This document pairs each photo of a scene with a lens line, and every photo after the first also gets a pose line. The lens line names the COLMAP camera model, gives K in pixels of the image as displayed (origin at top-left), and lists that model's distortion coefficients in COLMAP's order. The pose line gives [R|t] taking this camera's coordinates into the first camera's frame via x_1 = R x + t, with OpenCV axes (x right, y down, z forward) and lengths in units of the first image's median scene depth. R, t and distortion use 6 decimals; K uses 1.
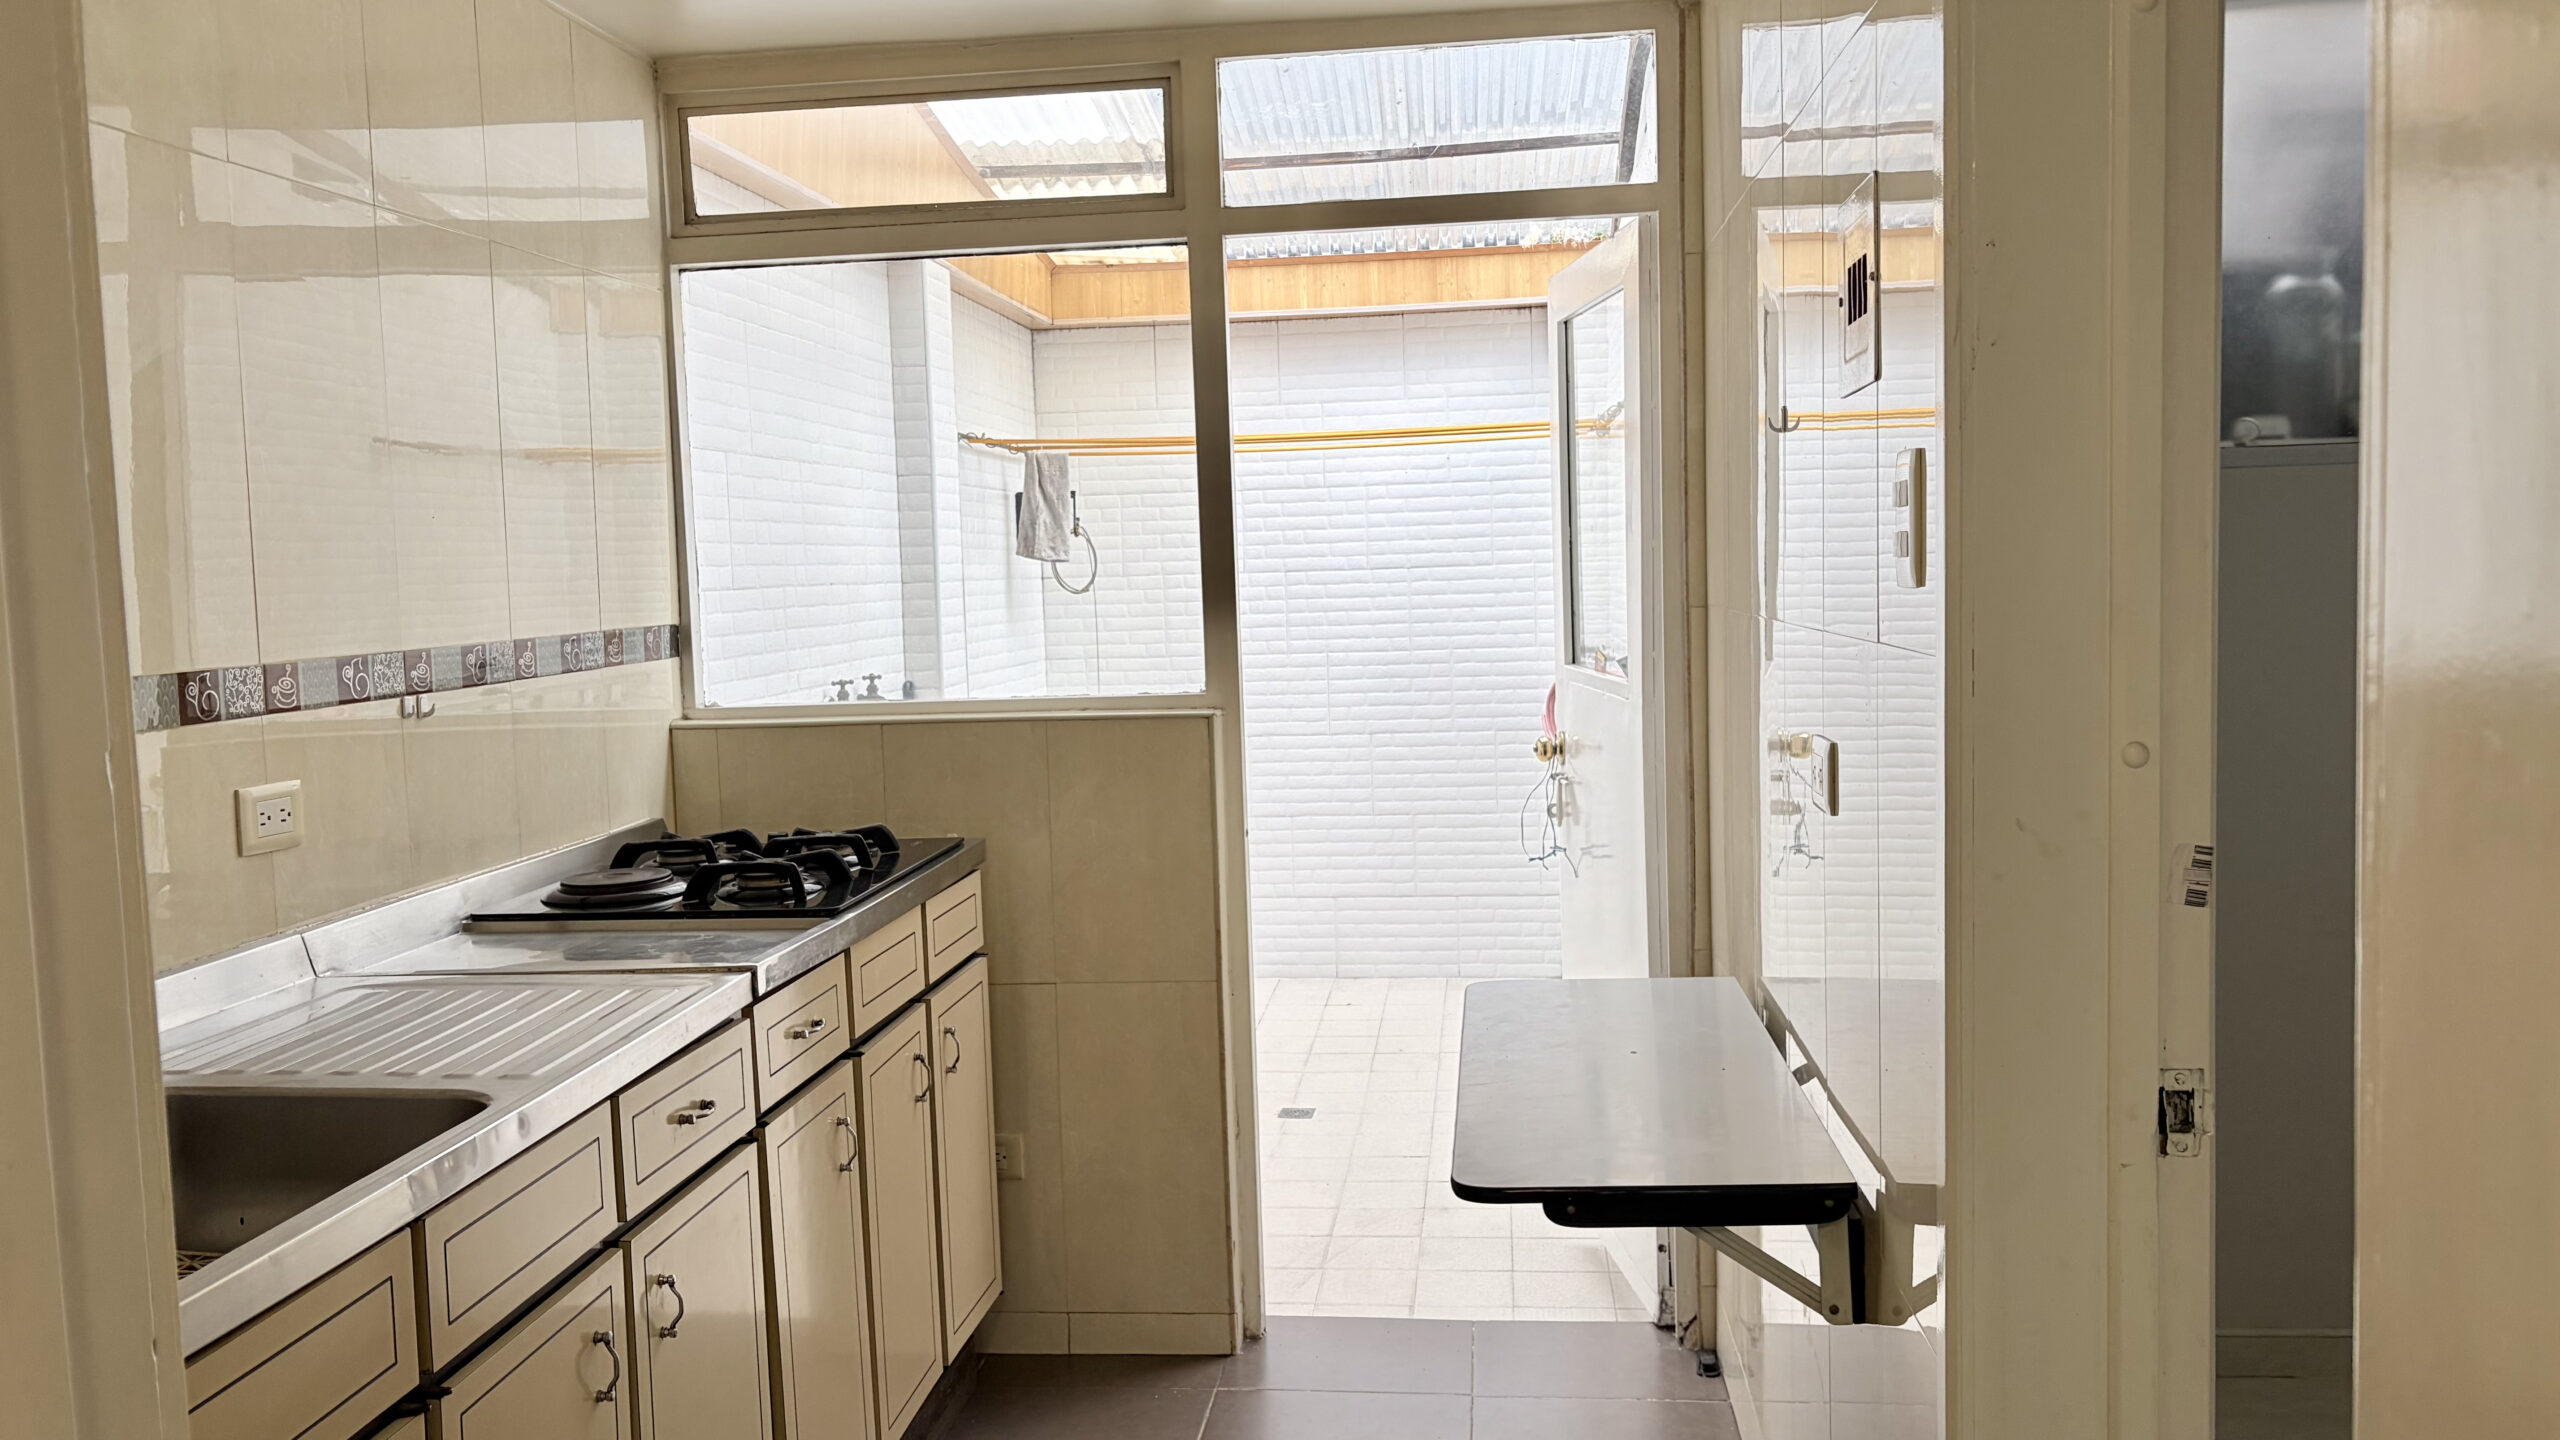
lens RADIAL K [[1933.8, 0, 1265.9], [0, 1933.8, 718.2], [0, 0, 1]] dist [0.057930, -0.076785]
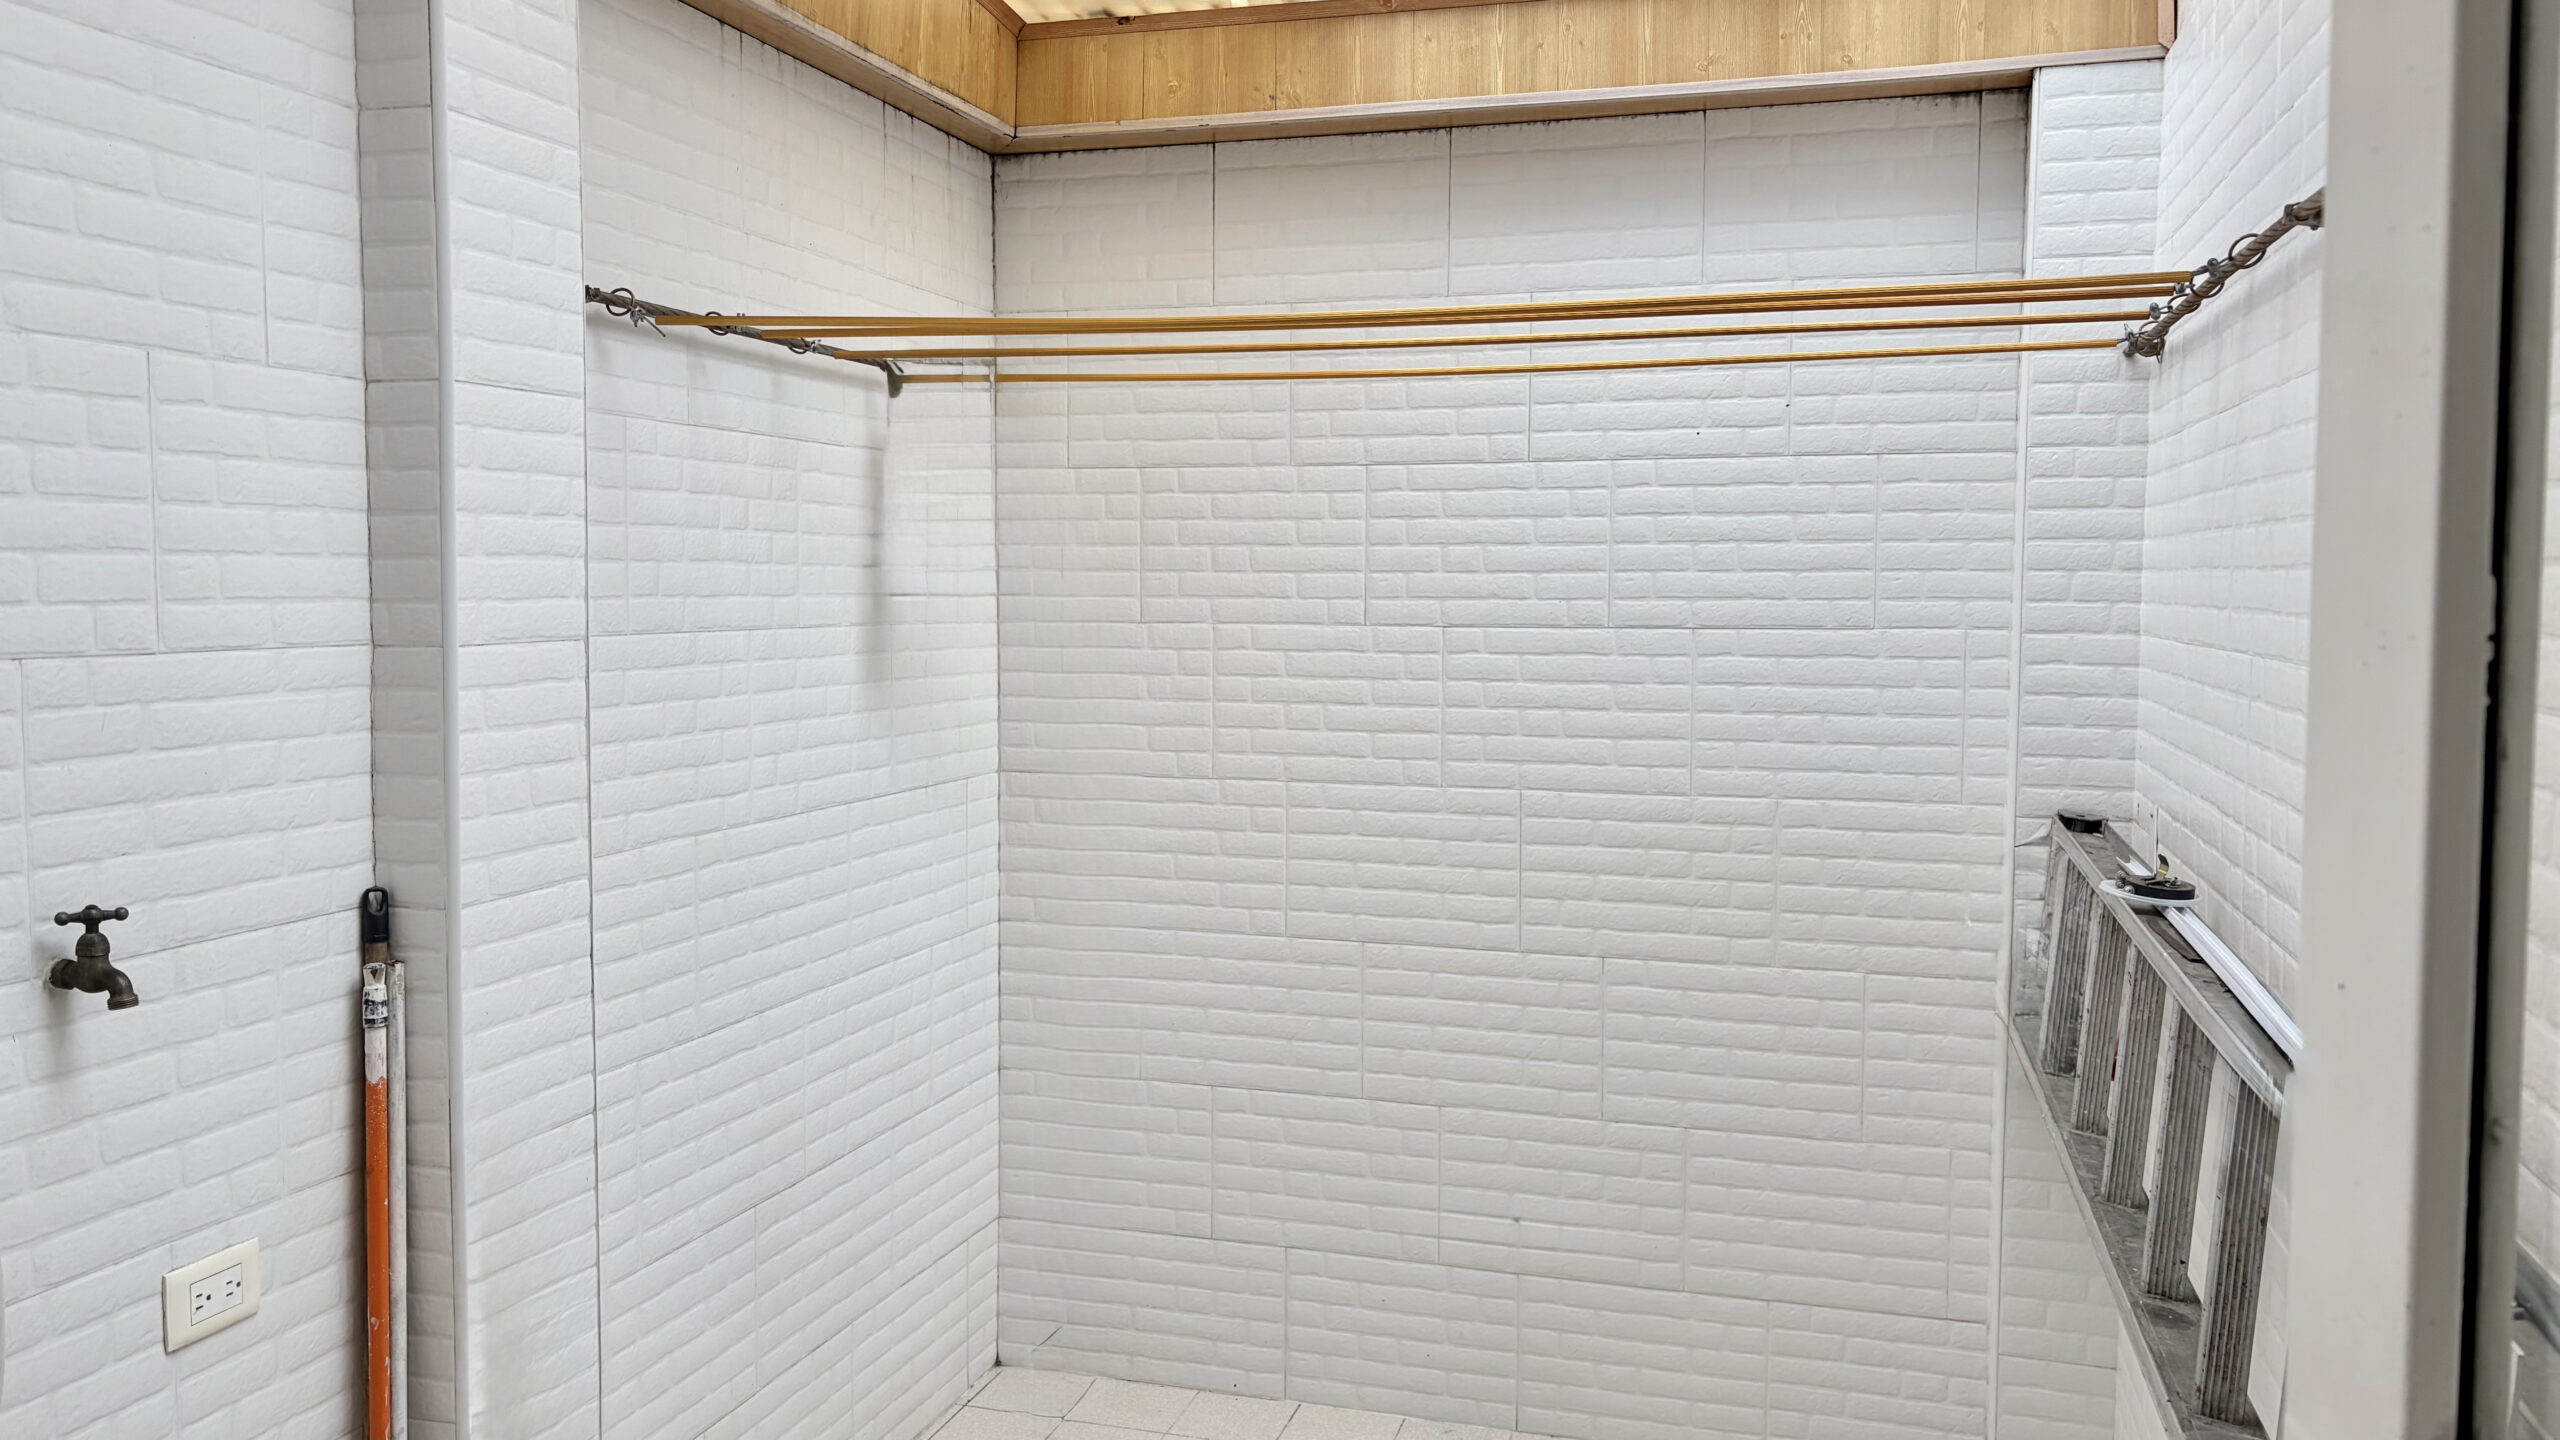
lens RADIAL K [[1933.8, 0, 1265.2], [0, 1933.8, 707.4], [0, 0, 1]] dist [0.057930, -0.076785]
pose [[0.984822, 0.043659, -0.167988, 0.098097], [-0.045691, 0.998922, -0.008244, -0.094675], [0.167447, 0.015794, 0.985755, 0.970580]]
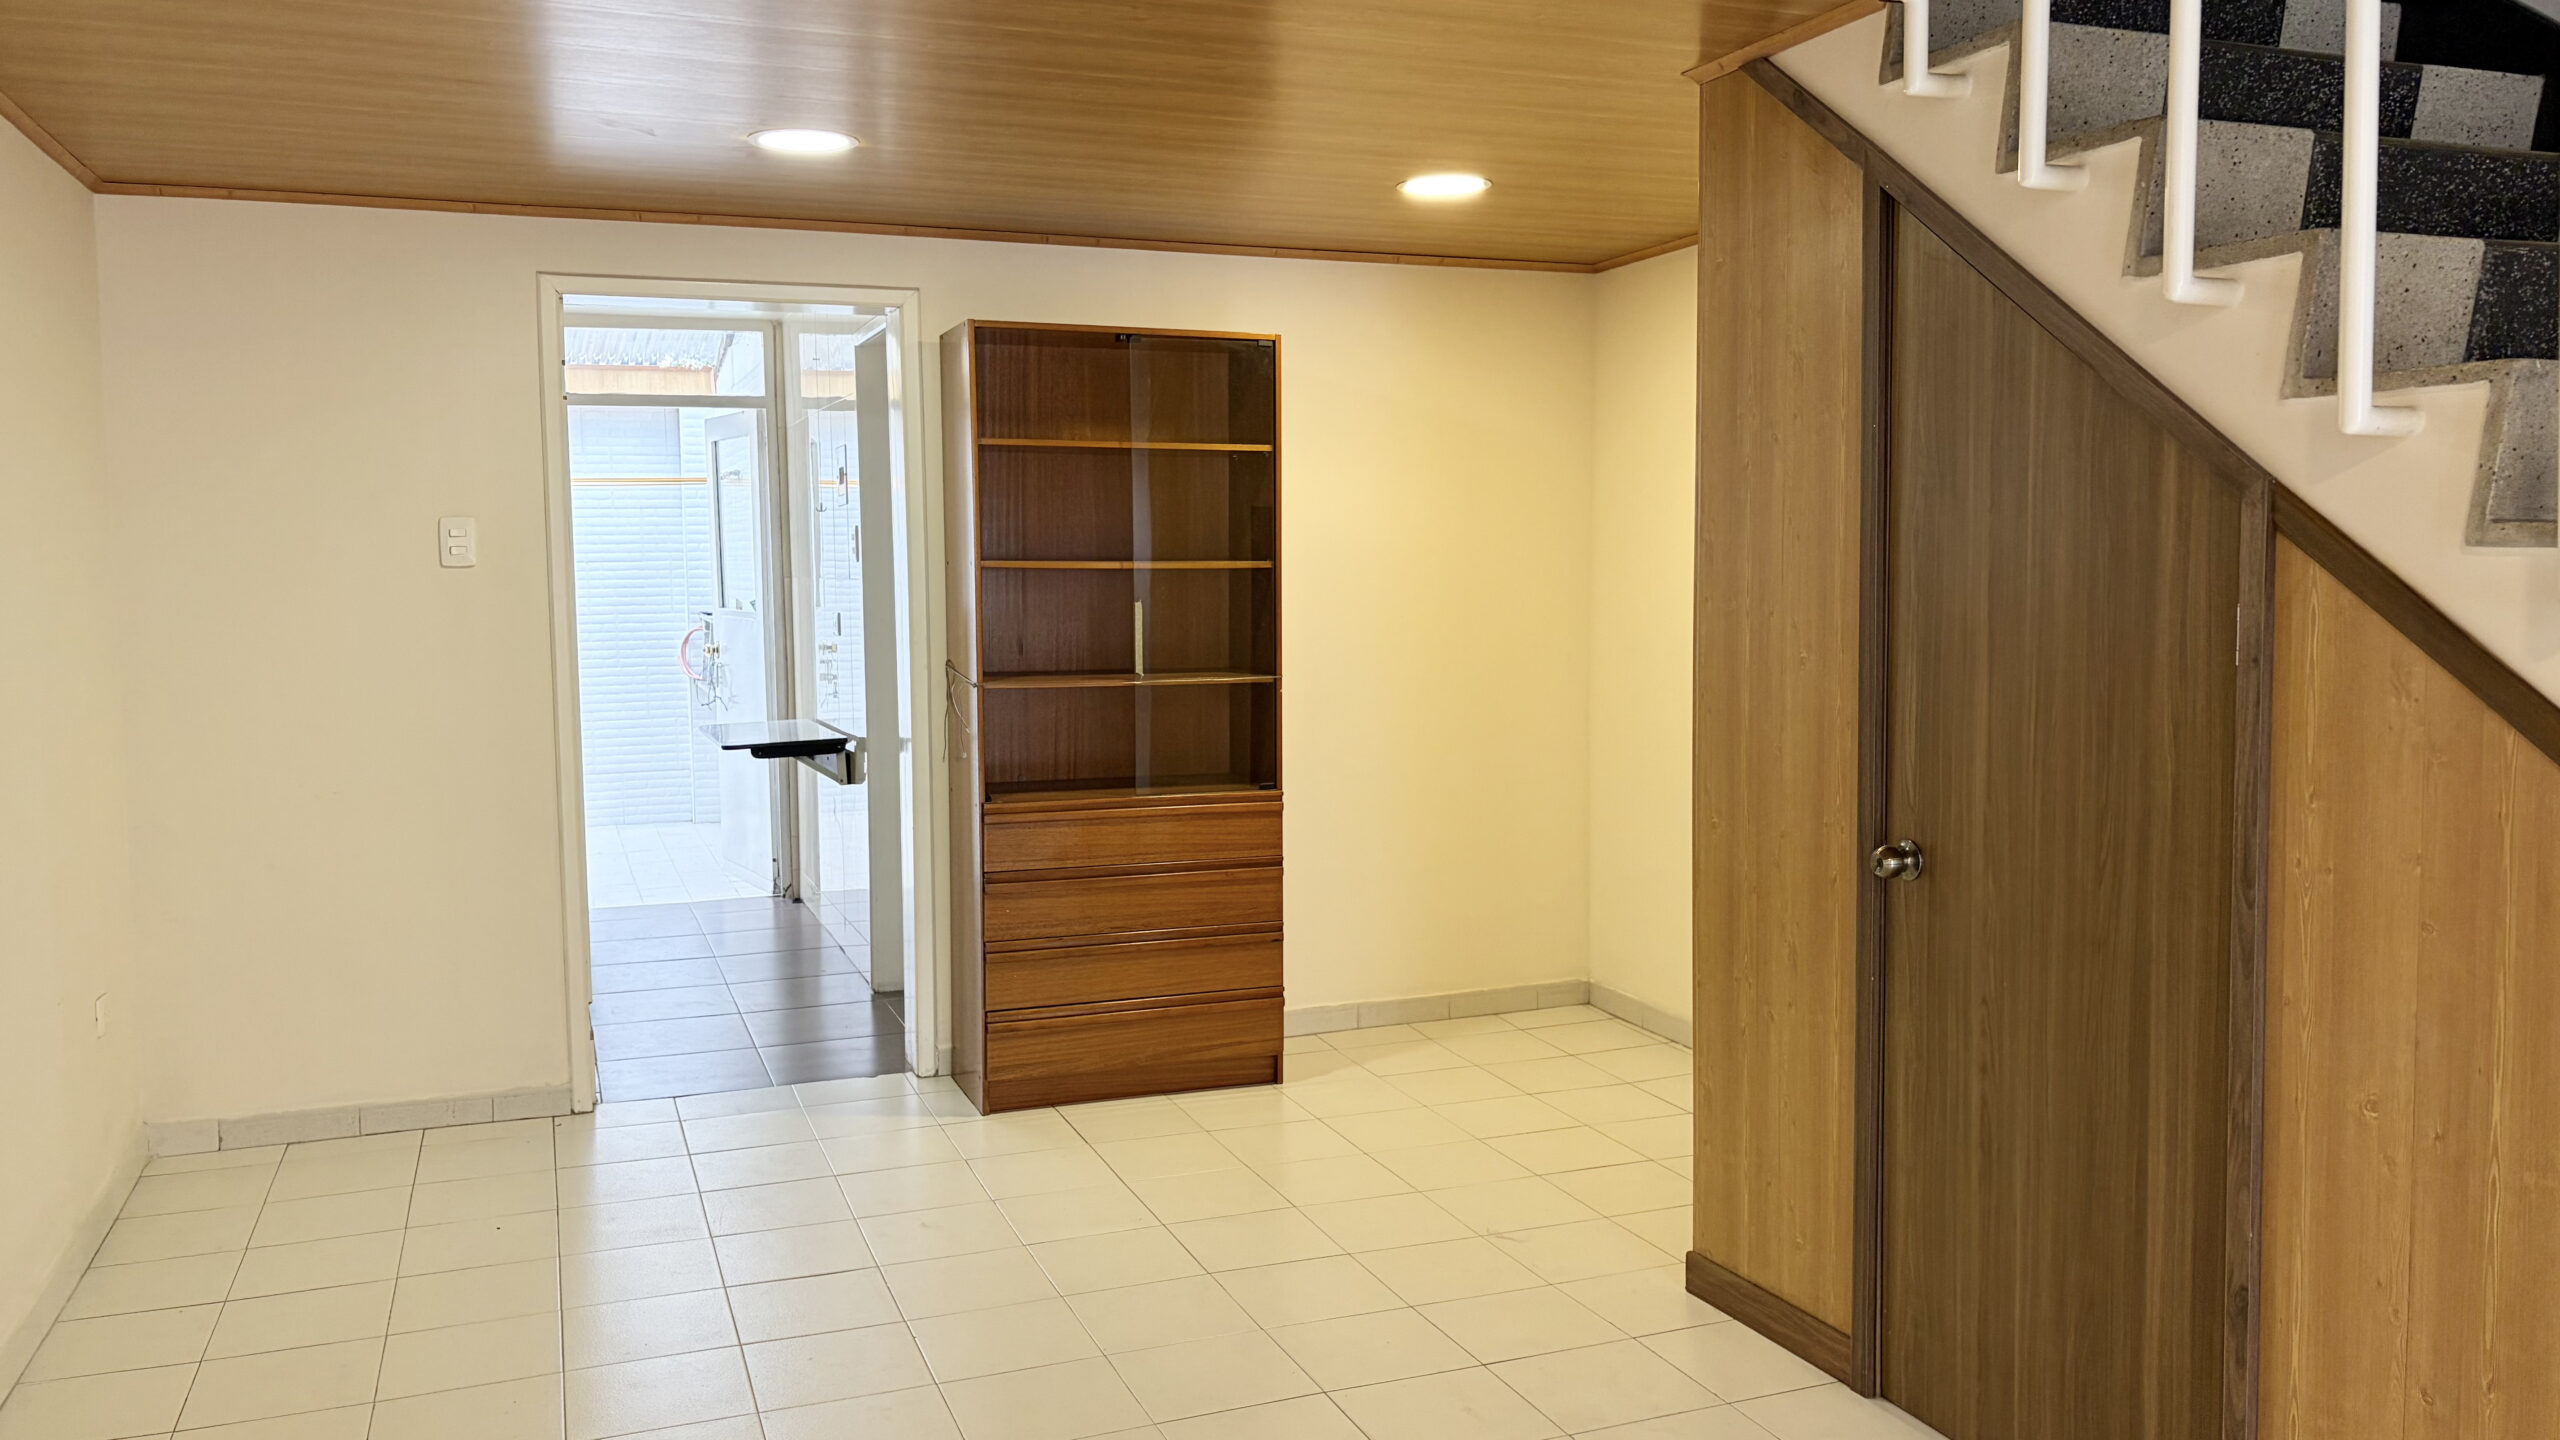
lens RADIAL K [[1933.8, 0, 1273.5], [0, 1933.8, 710.7], [0, 0, 1]] dist [0.057930, -0.076785]
pose [[0.884621, -0.017110, 0.465996, -0.331372], [0.022088, 0.999742, -0.005222, 0.121531], [-0.465787, 0.014912, 0.884771, -1.265967]]
